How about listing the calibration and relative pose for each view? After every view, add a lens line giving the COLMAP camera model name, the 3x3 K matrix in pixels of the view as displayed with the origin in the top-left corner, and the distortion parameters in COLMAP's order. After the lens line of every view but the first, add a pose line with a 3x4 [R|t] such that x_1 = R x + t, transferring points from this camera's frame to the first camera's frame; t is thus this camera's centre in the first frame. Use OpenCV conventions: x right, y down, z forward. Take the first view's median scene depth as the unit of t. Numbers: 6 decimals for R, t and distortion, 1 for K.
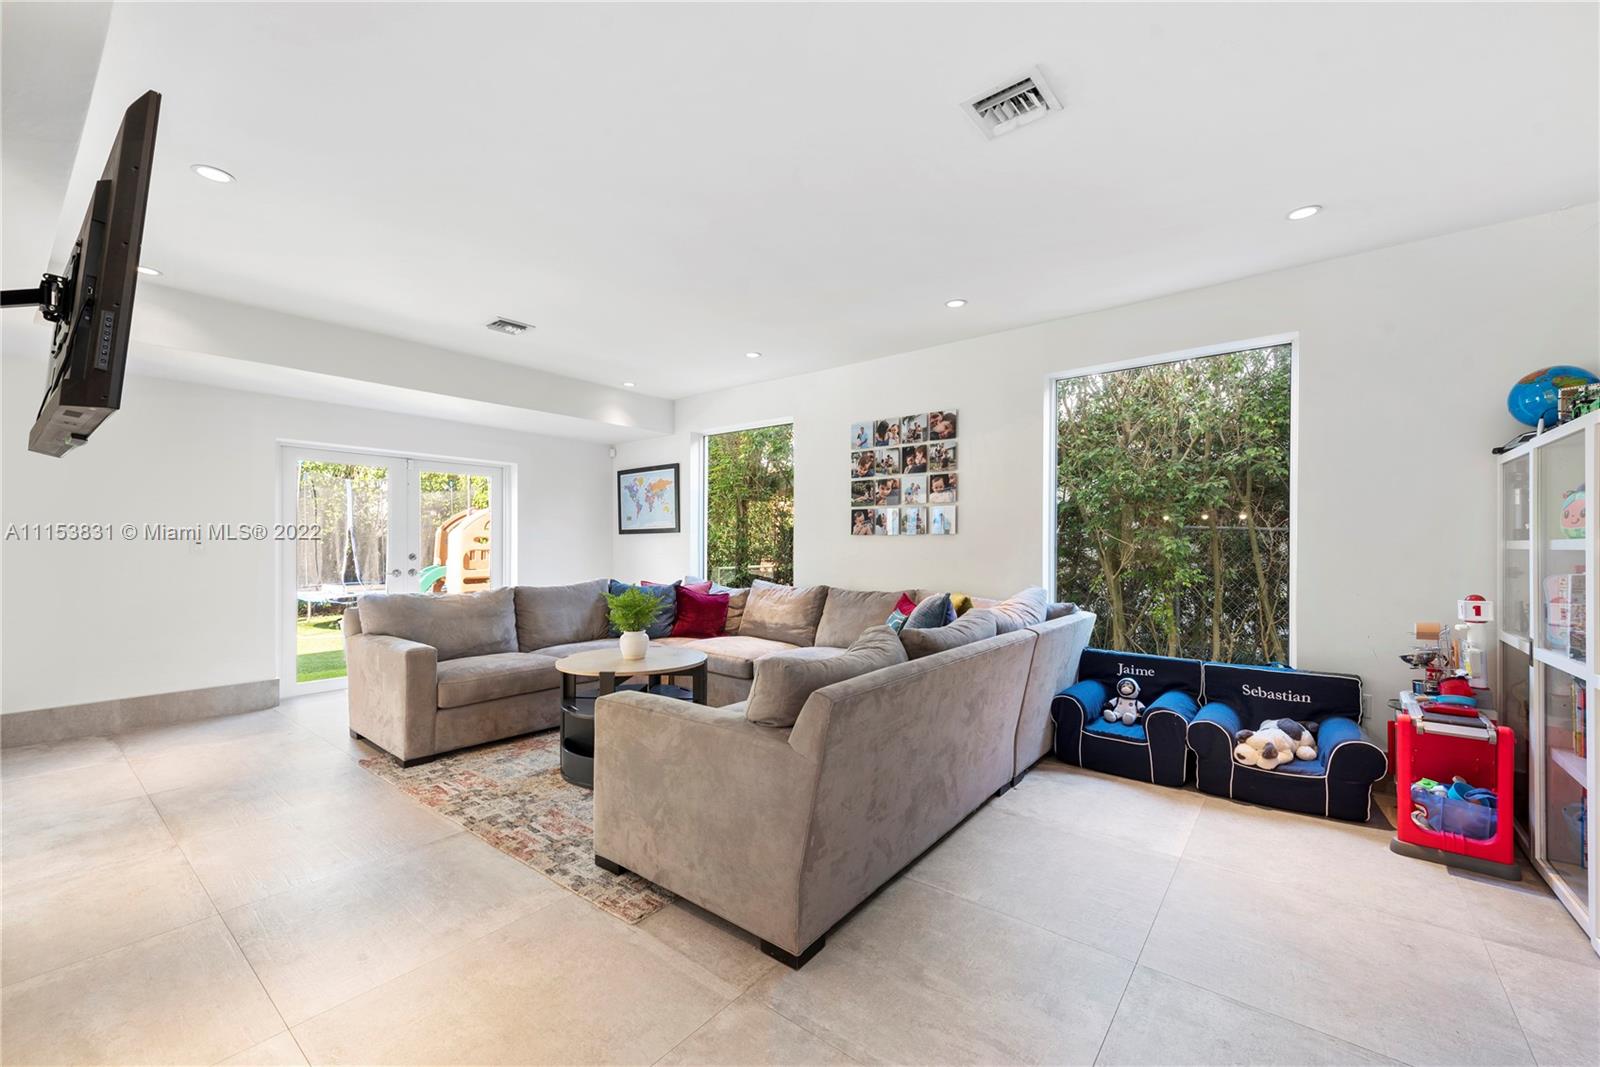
lens RADIAL K [[634.7, 0, 799.8], [0, 634.7, 541.4], [0, 0, 1]] dist [0.014936, -0.002263]
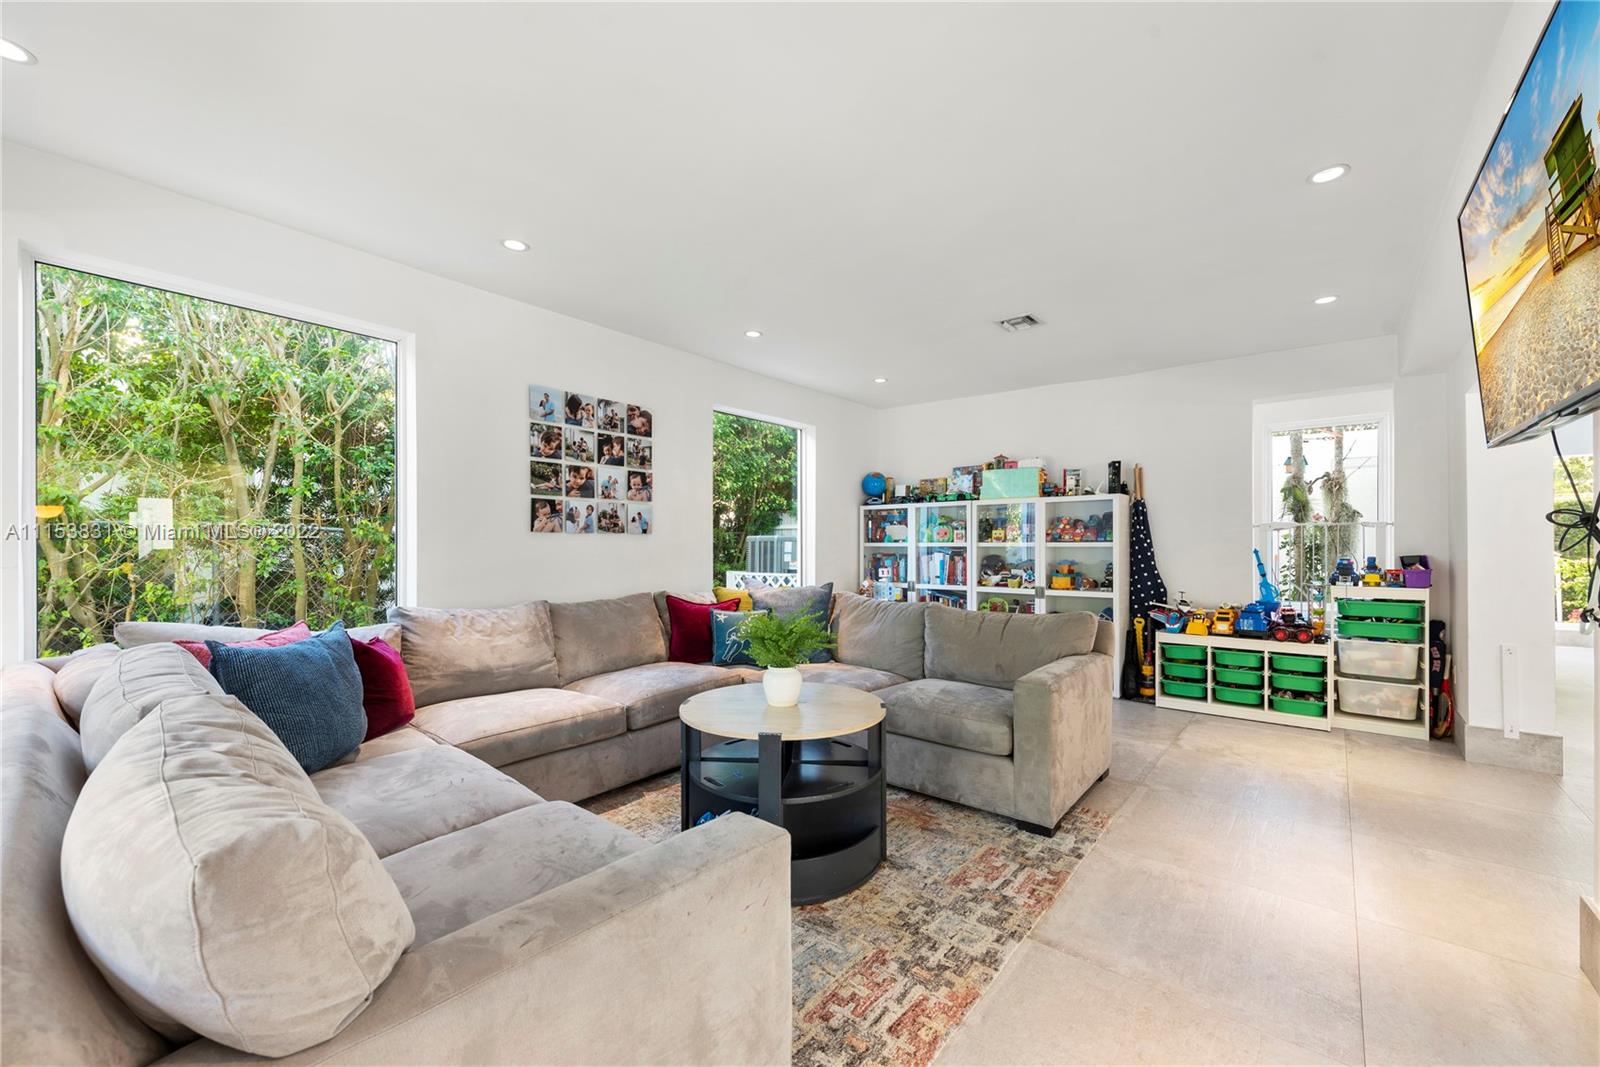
lens RADIAL K [[634.7, 0, 805.8], [0, 634.7, 544.1], [0, 0, 1]] dist [0.014936, -0.002263]
pose [[0.013479, 0.001069, 0.999909, -0.716882], [-0.005172, 0.999986, -0.000999, 0.003718], [-0.999896, -0.005158, 0.013484, 0.712499]]
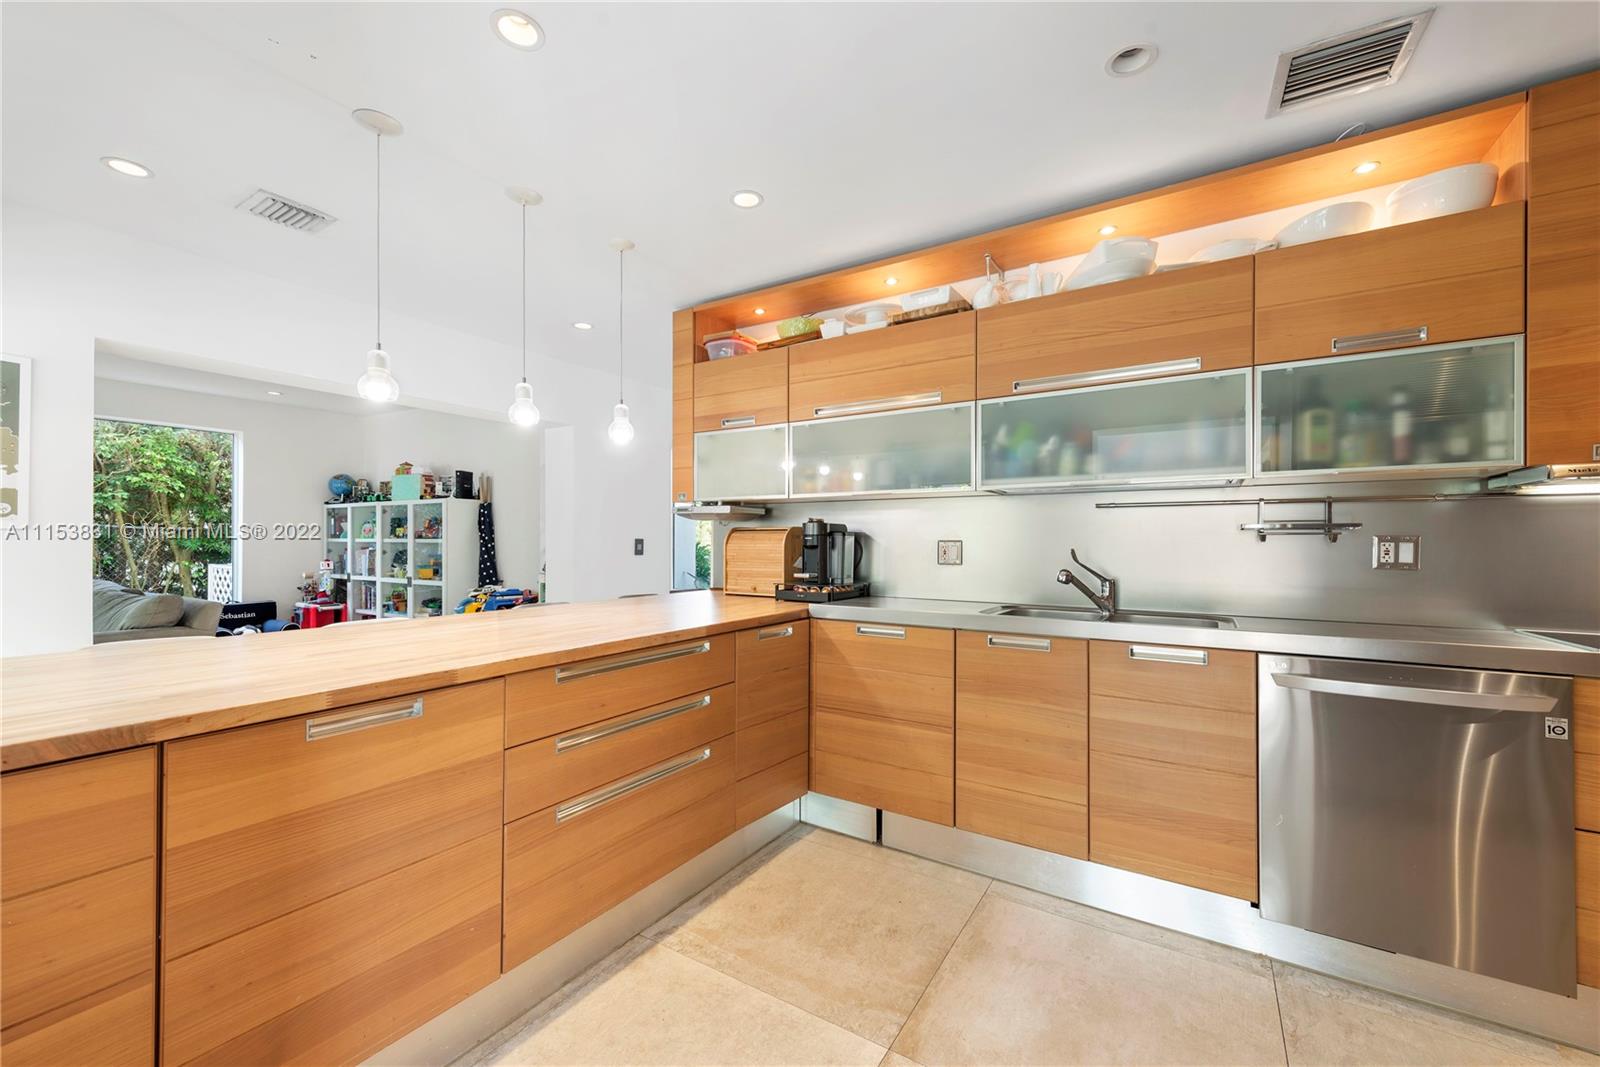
lens RADIAL K [[634.7, 0, 800.0], [0, 634.7, 538.5], [0, 0, 1]] dist [0.014936, -0.002263]
pose [[-0.117241, 0.003754, 0.993096, -0.989531], [-0.009987, 0.999938, -0.004959, -0.004329], [-0.993053, -0.010499, -0.117196, -0.338652]]
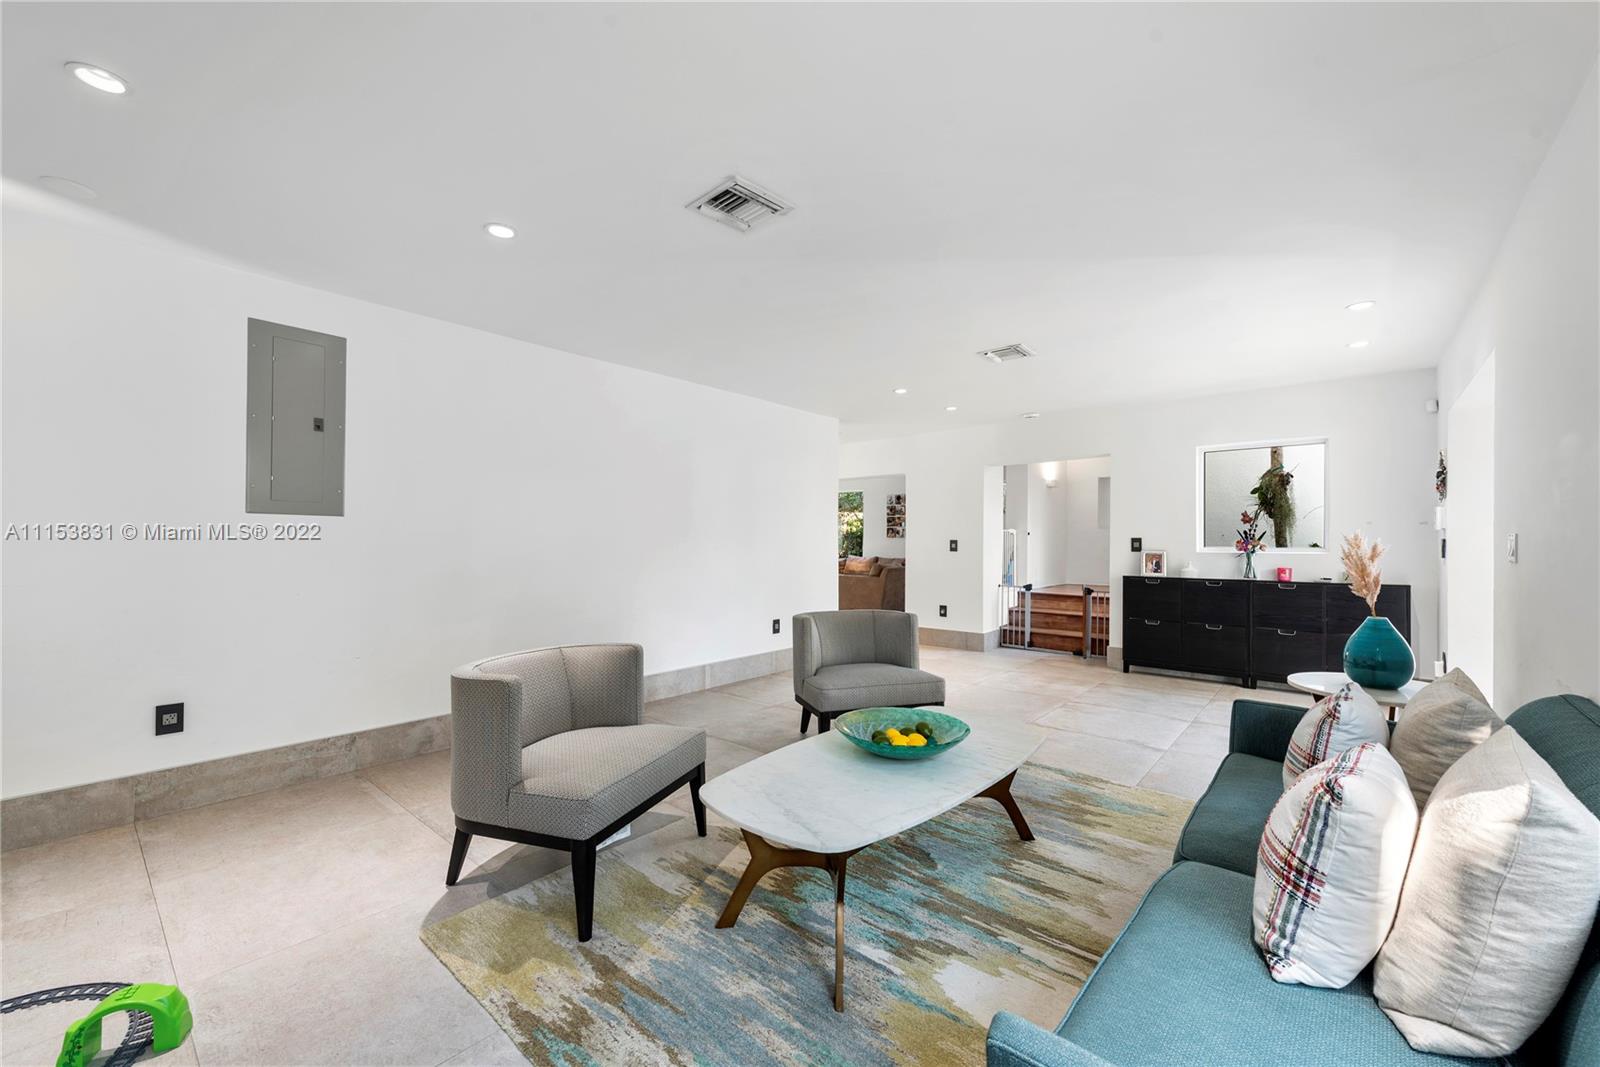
lens RADIAL K [[634.7, 0, 794.1], [0, 634.7, 538.1], [0, 0, 1]] dist [0.014936, -0.002263]
pose [[0.999051, 0.000507, -0.043552, -0.202909], [-0.000390, 0.999996, 0.002691, -0.015699], [0.043553, -0.002672, 0.999048, -1.769709]]
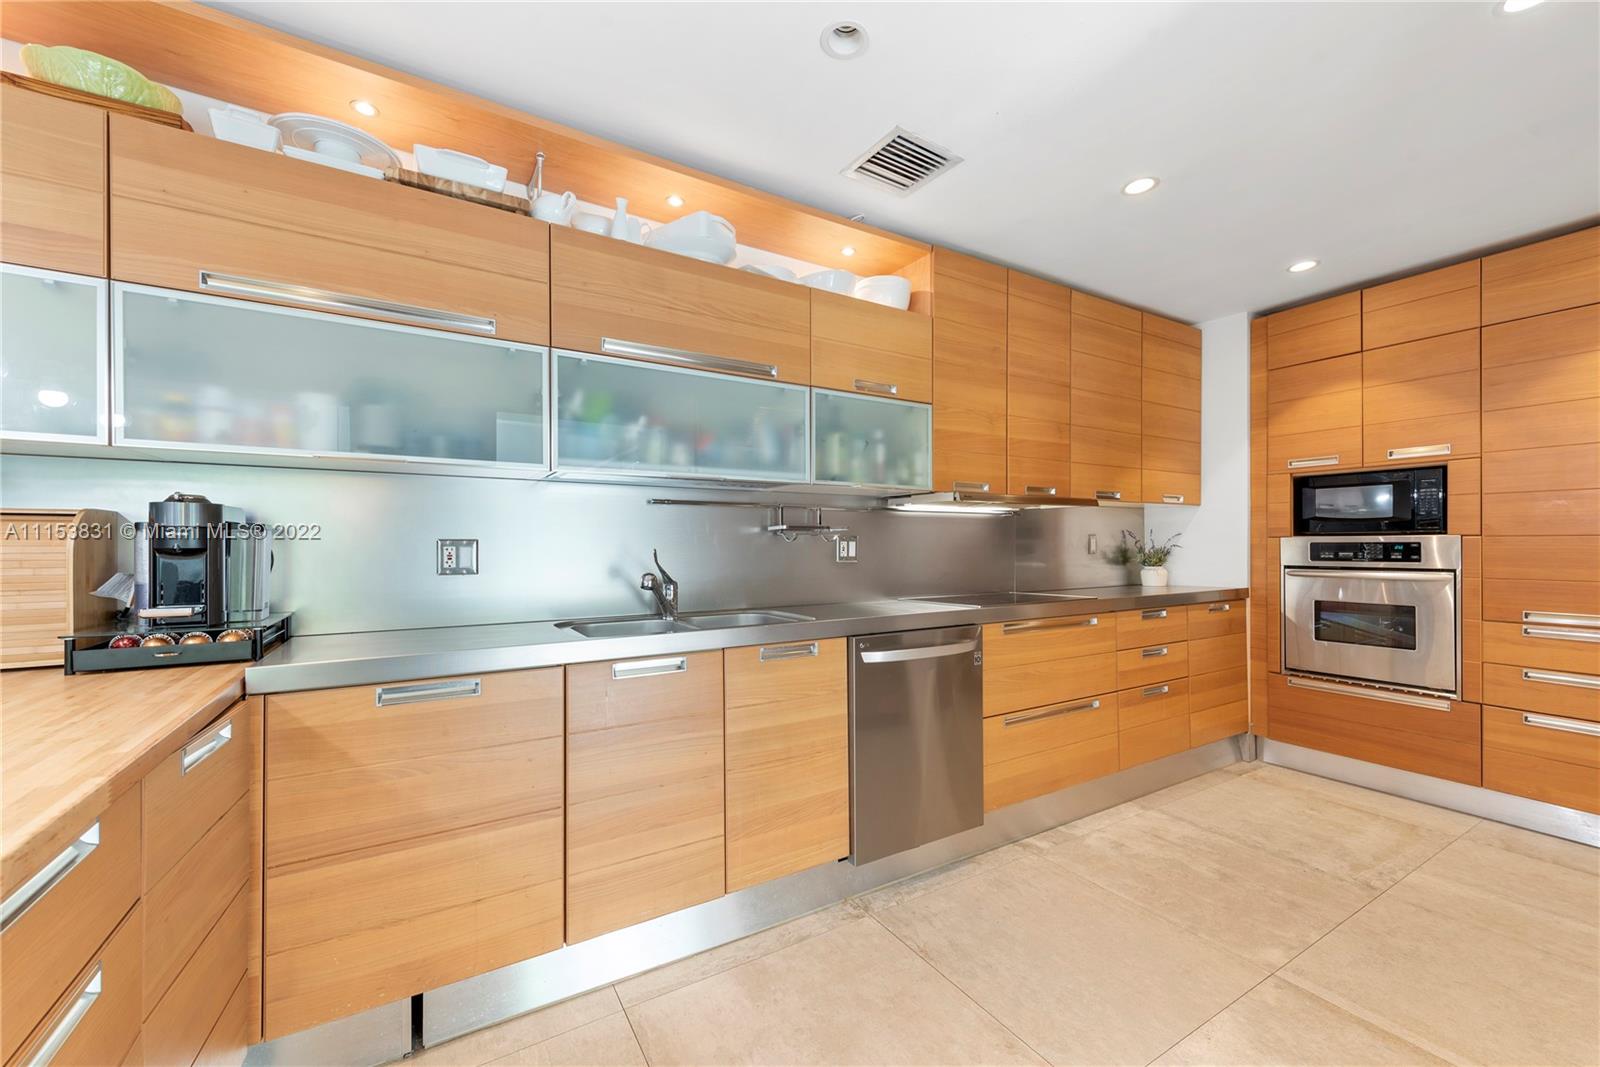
lens RADIAL K [[634.7, 0, 803.2], [0, 634.7, 543.1], [0, 0, 1]] dist [0.014936, -0.002263]
pose [[-0.940721, -0.001938, 0.339176, -0.755476], [-0.004140, 0.999975, -0.005769, -0.002940], [-0.339156, -0.006831, -0.940705, -0.233390]]
